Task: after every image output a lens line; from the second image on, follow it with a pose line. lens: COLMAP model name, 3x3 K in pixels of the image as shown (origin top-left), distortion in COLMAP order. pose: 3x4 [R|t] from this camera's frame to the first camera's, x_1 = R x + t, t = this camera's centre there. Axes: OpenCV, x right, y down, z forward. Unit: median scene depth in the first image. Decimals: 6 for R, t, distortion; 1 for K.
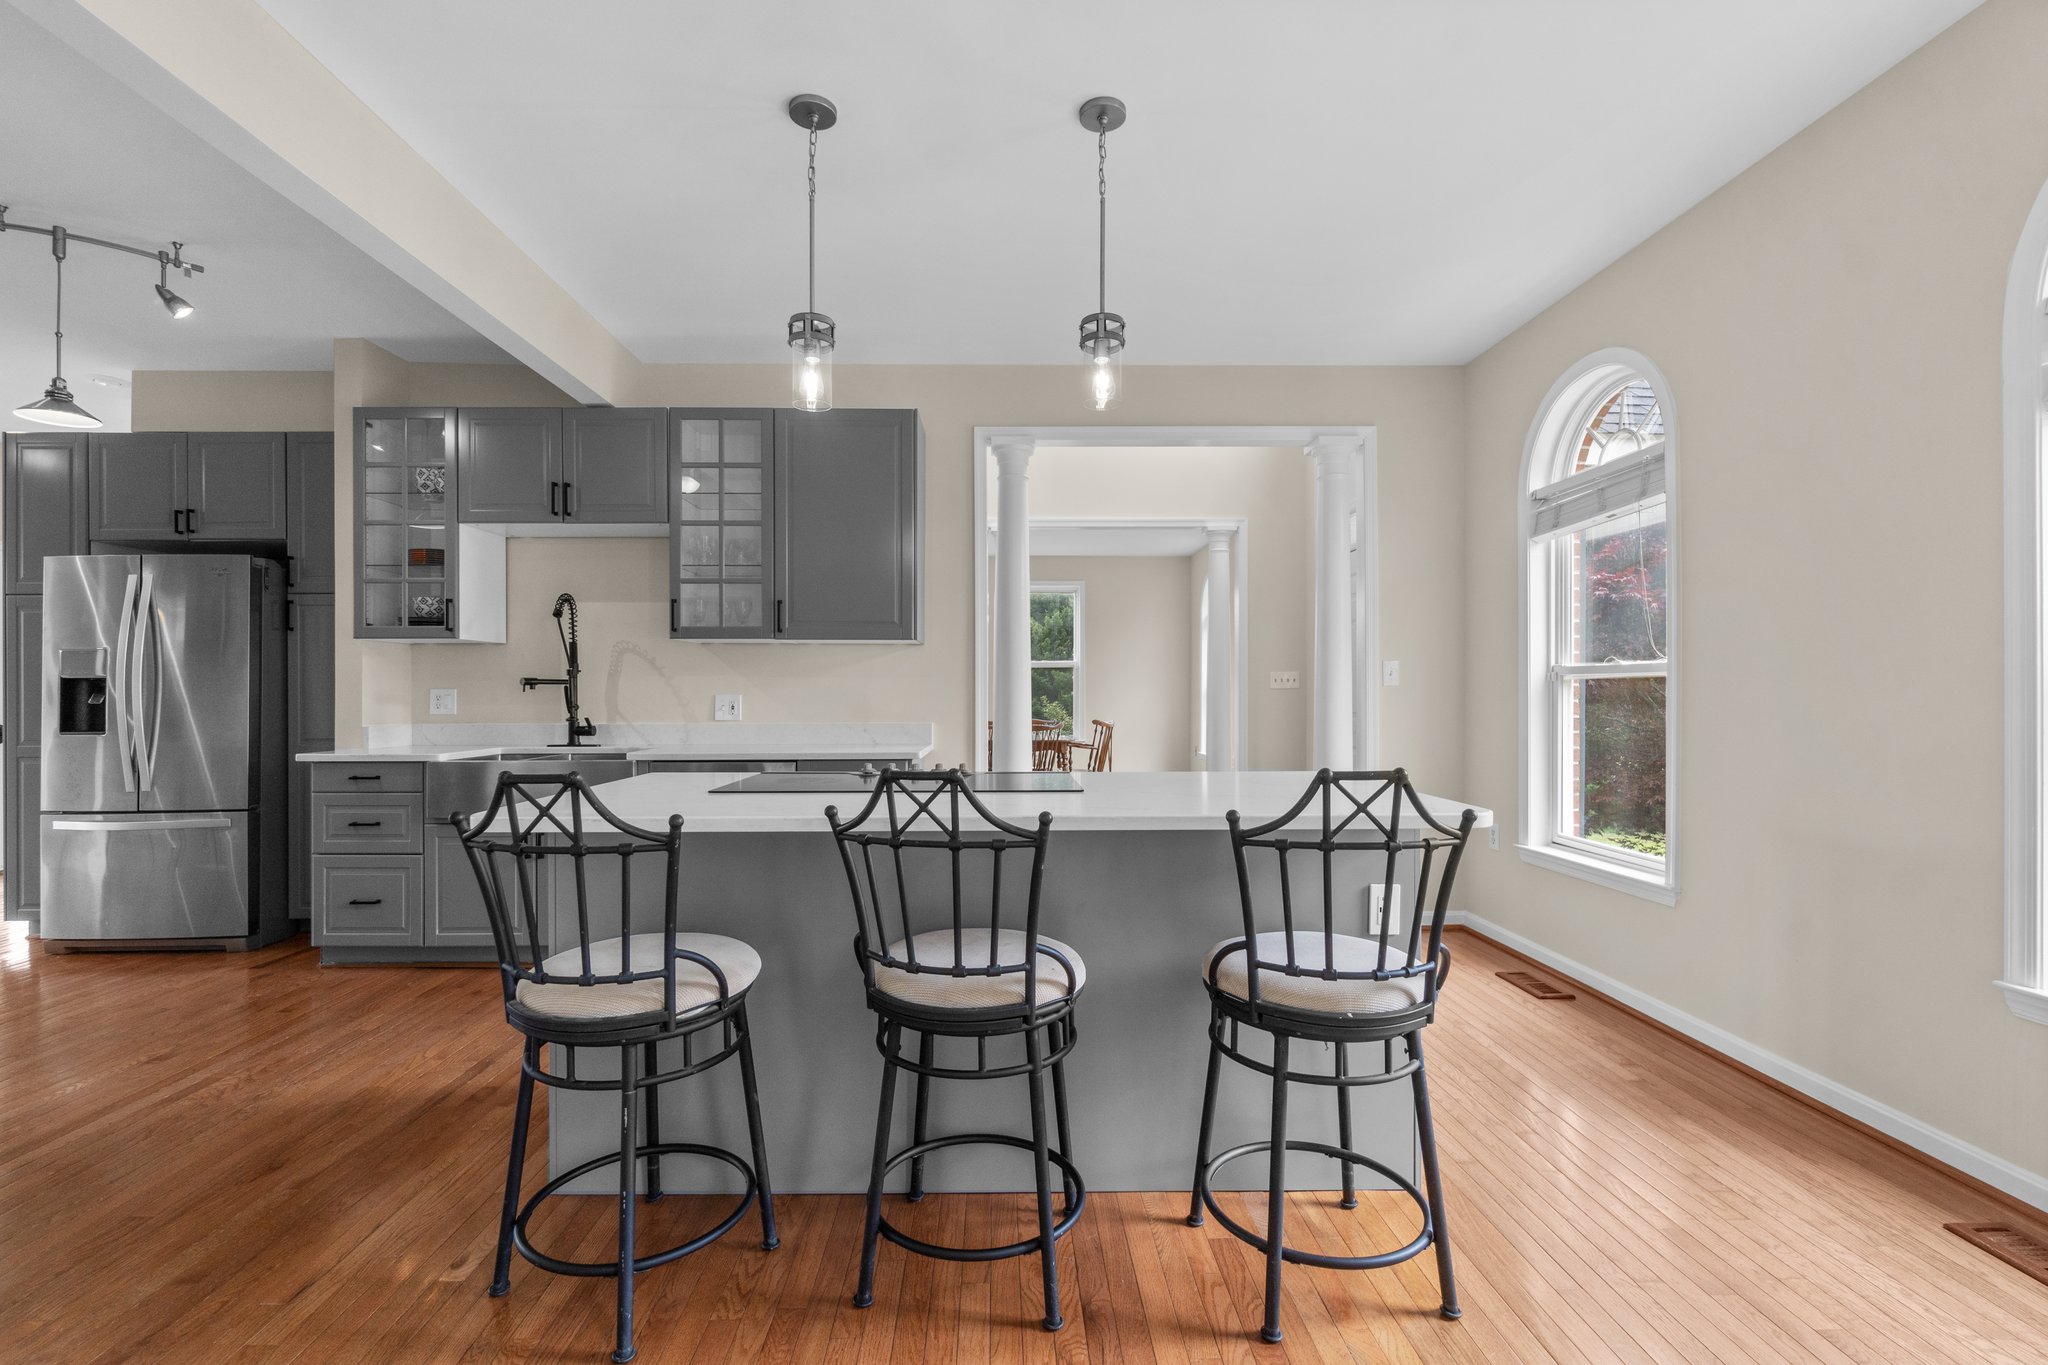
lens RADIAL K [[897.9, 0, 955.4], [0, 897.9, 674.0], [0, 0, 1]] dist [-0.022387, 0.000253]
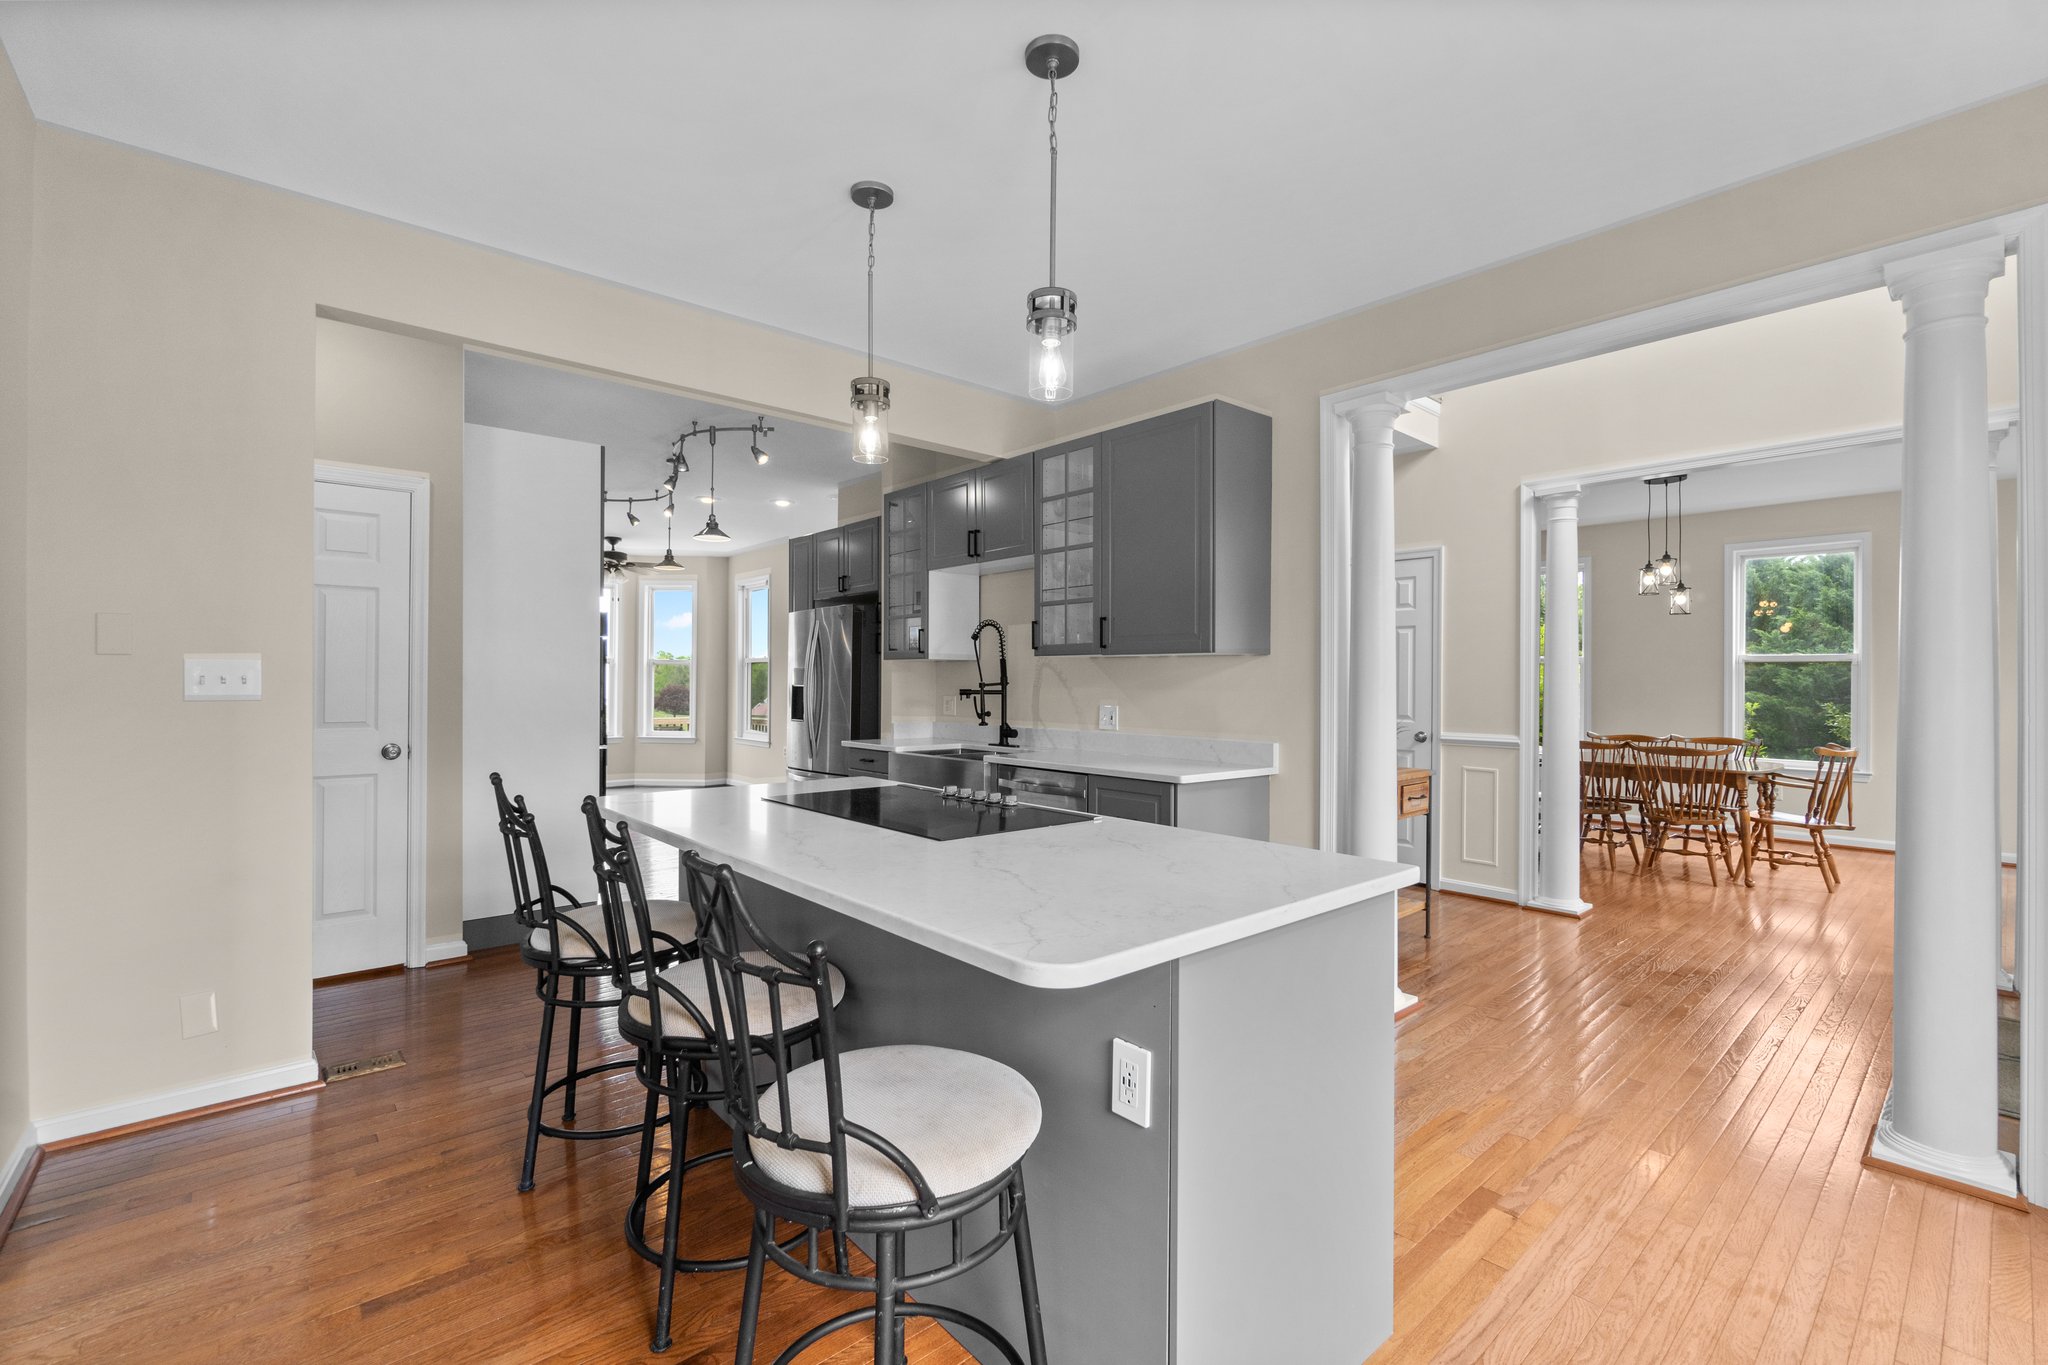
lens RADIAL K [[864.6, 0, 1024.0], [0, 864.6, 682.5], [0, 0, 1]] dist [-0.048122, 0.000014]
pose [[0.667207, 0.000219, -0.744872, 0.484068], [0.012111, 0.999865, 0.011142, -0.017970], [0.744774, -0.016455, 0.667114, 0.258710]]
